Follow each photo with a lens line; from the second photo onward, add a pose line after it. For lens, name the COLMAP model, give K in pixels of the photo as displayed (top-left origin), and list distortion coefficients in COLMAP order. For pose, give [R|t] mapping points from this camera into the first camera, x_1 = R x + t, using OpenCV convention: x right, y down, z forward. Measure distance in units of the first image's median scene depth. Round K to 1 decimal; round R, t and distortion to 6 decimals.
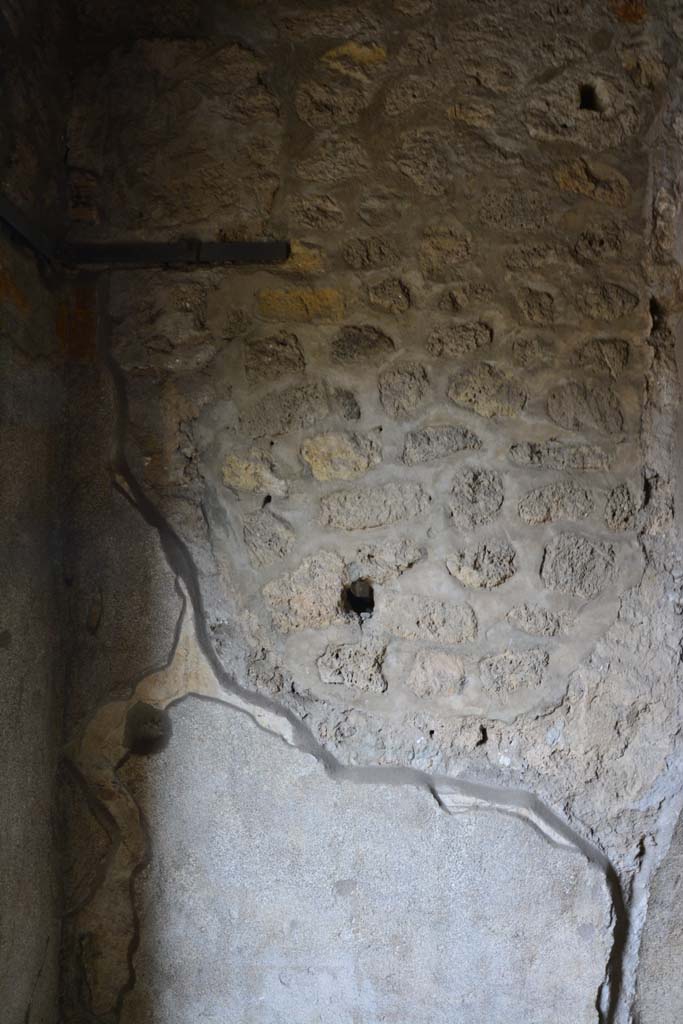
lens RADIAL K [[747.5, 0, 345.1], [0, 747.5, 518.2], [0, 0, 1]] dist [-0.144685, 0.087380]
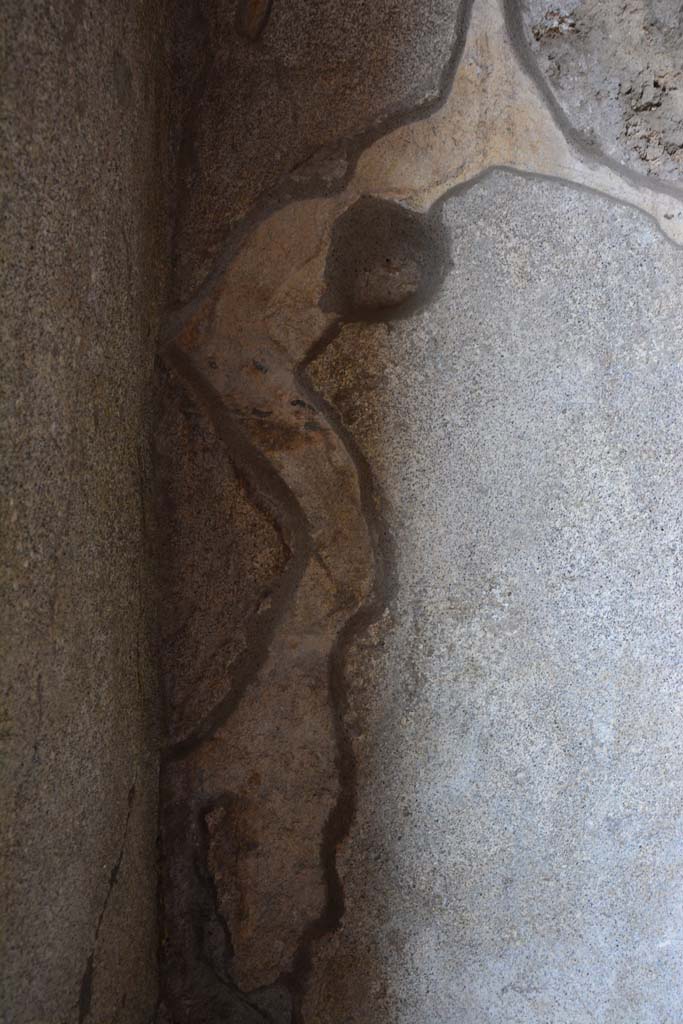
lens RADIAL K [[747.5, 0, 346.8], [0, 747.5, 515.7], [0, 0, 1]] dist [-0.144685, 0.087380]
pose [[0.999362, -0.005403, -0.035297, -0.279497], [0.006145, 0.999762, 0.020934, 0.421892], [0.035175, -0.021137, 0.999158, 0.598348]]
